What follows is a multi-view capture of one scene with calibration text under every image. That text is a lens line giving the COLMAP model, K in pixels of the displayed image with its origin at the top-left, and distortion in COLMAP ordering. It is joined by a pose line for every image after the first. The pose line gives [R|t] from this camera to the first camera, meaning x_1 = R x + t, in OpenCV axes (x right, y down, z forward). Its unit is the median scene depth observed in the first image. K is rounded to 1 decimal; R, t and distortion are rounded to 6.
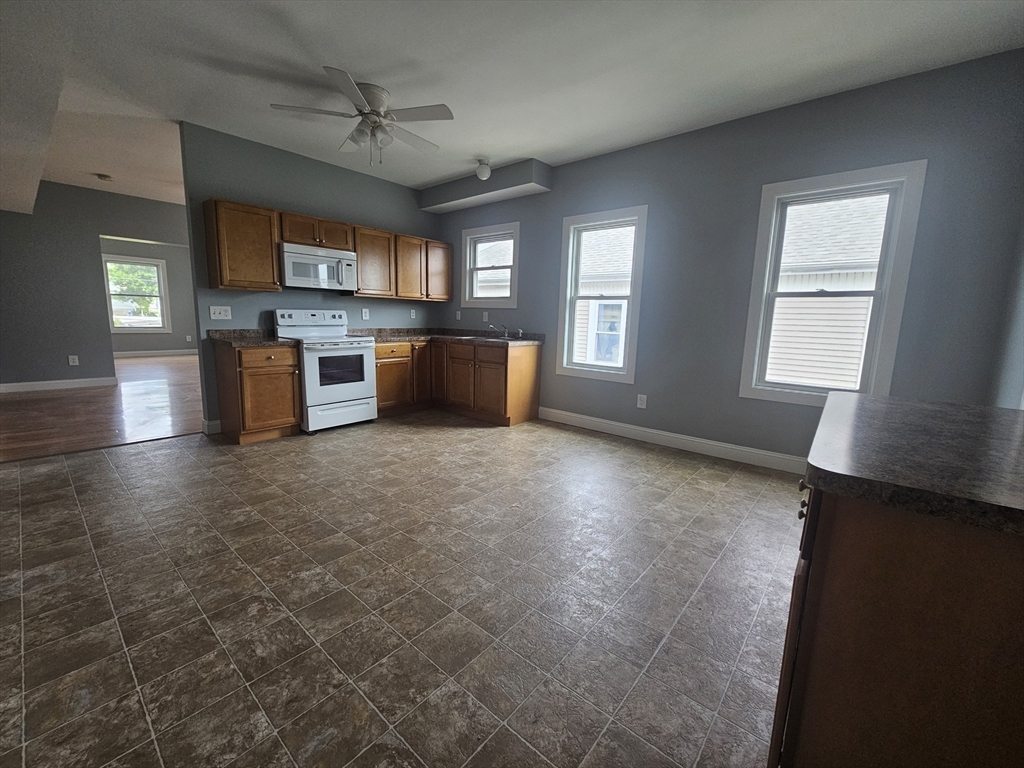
lens RADIAL K [[420.8, 0, 499.9], [0, 420.8, 377.0], [0, 0, 1]] dist [0.001752, 0.000031]
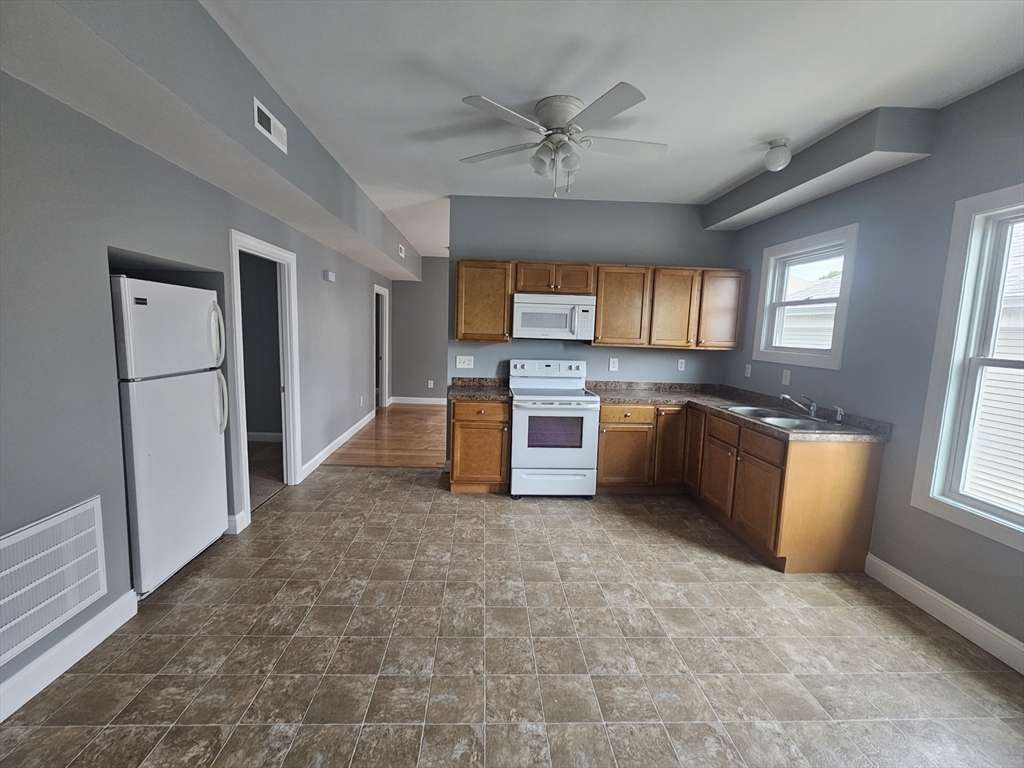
lens RADIAL K [[420.8, 0, 499.9], [0, 420.8, 377.0], [0, 0, 1]] dist [0.001752, 0.000031]
pose [[0.688950, 0.078429, -0.720553, 0.158488], [-0.118853, 0.992896, -0.005569, -0.108255], [0.714998, 0.089476, 0.693377, 0.294001]]
